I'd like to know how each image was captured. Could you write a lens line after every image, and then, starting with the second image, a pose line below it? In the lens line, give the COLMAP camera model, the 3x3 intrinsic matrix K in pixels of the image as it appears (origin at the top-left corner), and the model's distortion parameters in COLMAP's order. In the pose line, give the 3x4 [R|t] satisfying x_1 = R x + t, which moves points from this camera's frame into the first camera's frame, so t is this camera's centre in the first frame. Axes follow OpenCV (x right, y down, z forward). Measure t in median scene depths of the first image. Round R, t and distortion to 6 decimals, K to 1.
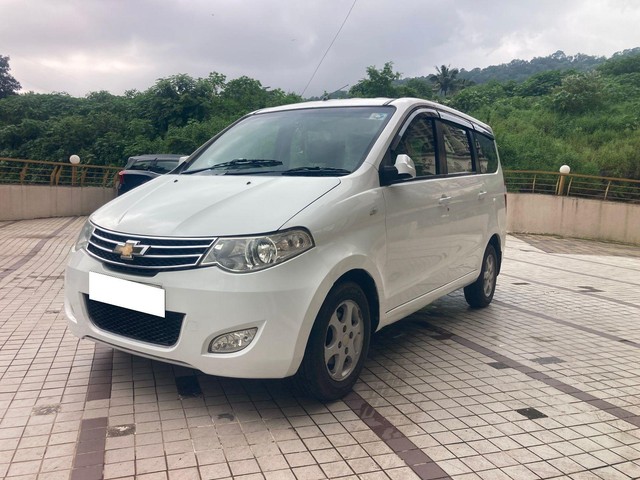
lens RADIAL K [[528.5, 0, 320.0], [0, 528.5, 240.0], [0, 0, 1]] dist [0.016582, 0.002707]
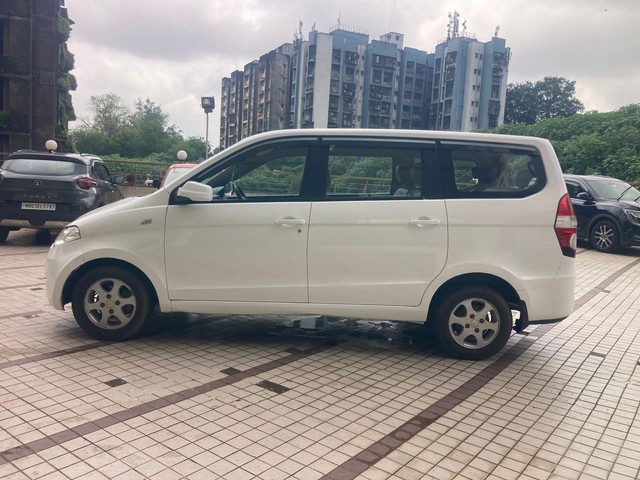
lens RADIAL K [[528.5, 0, 320.0], [0, 528.5, 240.0], [0, 0, 1]] dist [0.016582, 0.002707]
pose [[0.548780, 0.092109, -0.830877, 1.368378], [-0.118295, 0.992466, 0.031891, -0.096829], [0.827555, 0.080787, 0.555542, 0.527390]]
